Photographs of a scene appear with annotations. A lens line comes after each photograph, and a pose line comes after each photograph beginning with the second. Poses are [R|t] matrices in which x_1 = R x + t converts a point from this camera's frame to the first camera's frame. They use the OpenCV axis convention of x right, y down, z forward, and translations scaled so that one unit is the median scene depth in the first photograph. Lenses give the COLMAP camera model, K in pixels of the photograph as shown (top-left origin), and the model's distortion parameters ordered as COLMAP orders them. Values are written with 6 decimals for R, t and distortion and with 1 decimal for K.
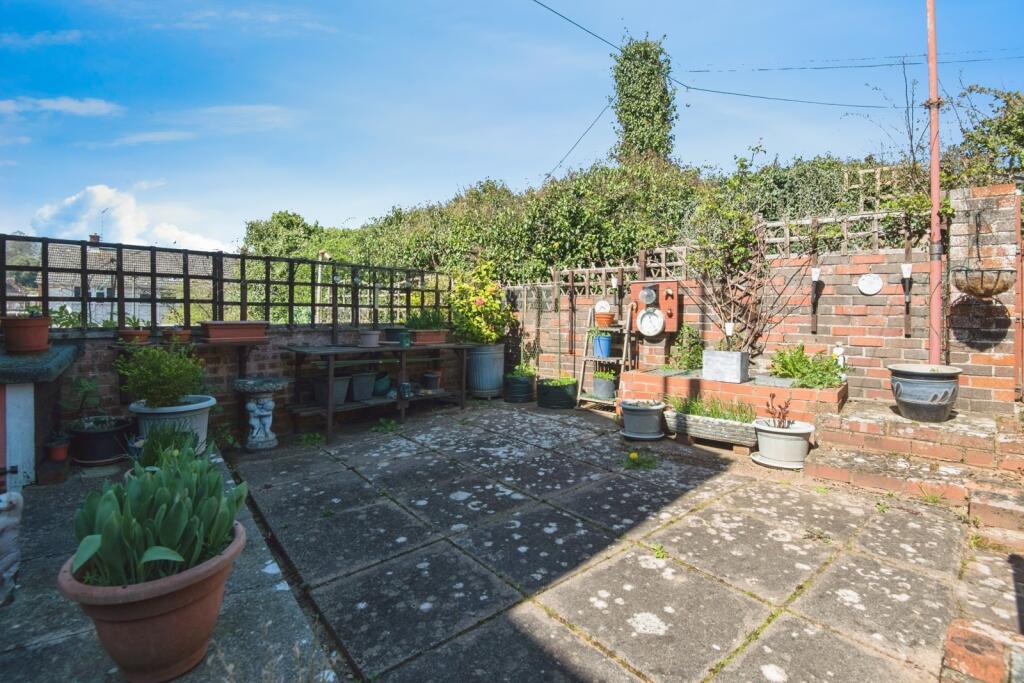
lens RADIAL K [[471.8, 0, 517.7], [0, 471.8, 328.5], [0, 0, 1]] dist [-0.000261, -0.017844]
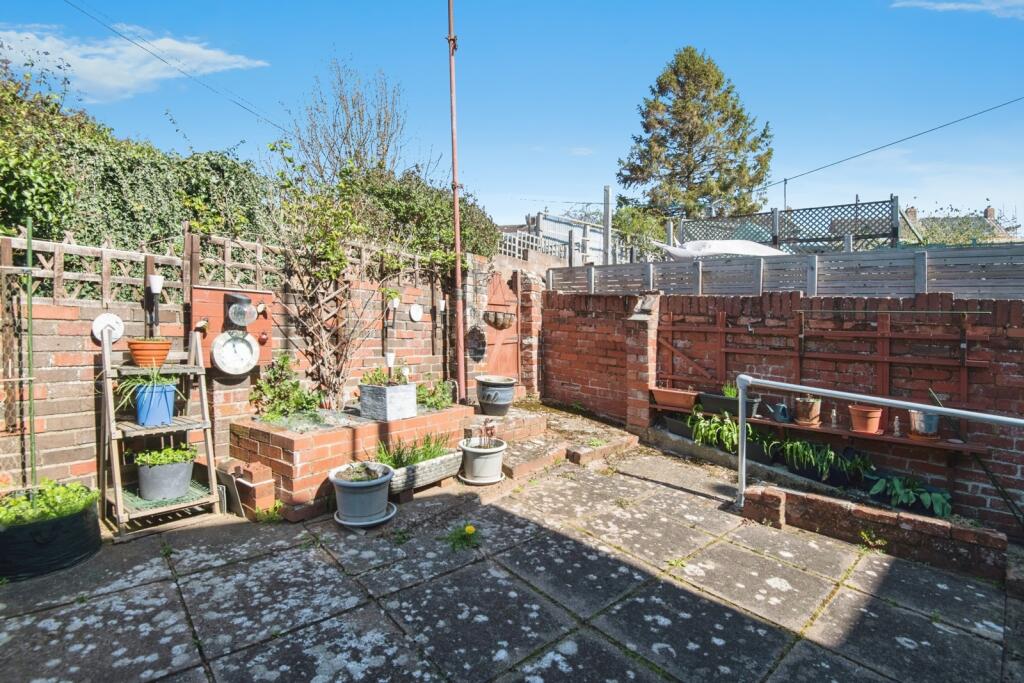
lens RADIAL K [[471.8, 0, 517.7], [0, 471.8, 328.5], [0, 0, 1]] dist [-0.000261, -0.017844]
pose [[-0.065722, -0.025225, 0.997519, -0.735200], [-0.022641, 0.999461, 0.023783, -0.134868], [-0.997581, -0.021022, -0.066257, 1.246693]]
